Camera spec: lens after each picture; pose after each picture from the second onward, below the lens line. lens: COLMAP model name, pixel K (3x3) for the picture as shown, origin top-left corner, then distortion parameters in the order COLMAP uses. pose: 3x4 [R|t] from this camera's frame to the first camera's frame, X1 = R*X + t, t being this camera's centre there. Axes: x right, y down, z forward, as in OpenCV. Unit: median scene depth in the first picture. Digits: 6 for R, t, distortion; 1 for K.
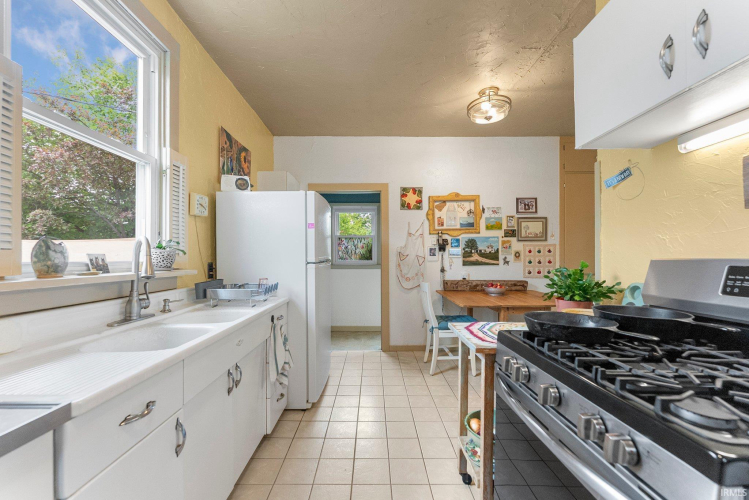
lens RADIAL K [[305.1, 0, 372.3], [0, 305.1, 257.2], [0, 0, 1]] dist [-0.001270, -0.000714]
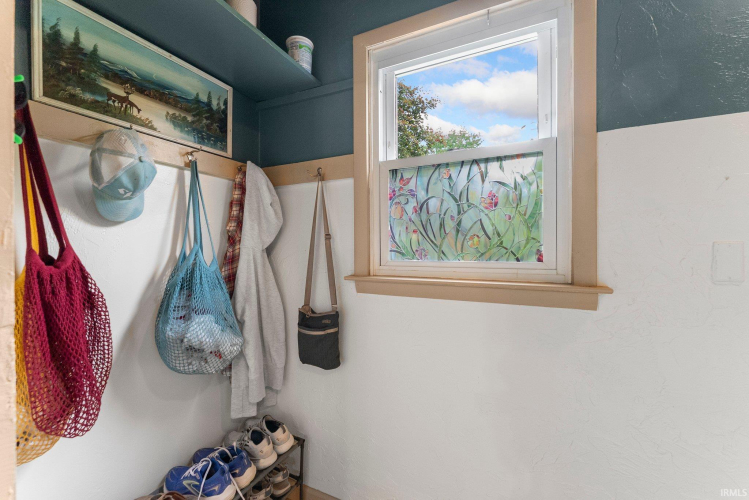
lens RADIAL K [[305.1, 0, 374.3], [0, 305.1, 248.5], [0, 0, 1]] dist [-0.001270, -0.000714]
pose [[0.896423, 0.001482, -0.443198, -0.011372], [0.001506, 0.999978, 0.006390, -0.000217], [0.443198, -0.006396, 0.896401, 0.766893]]
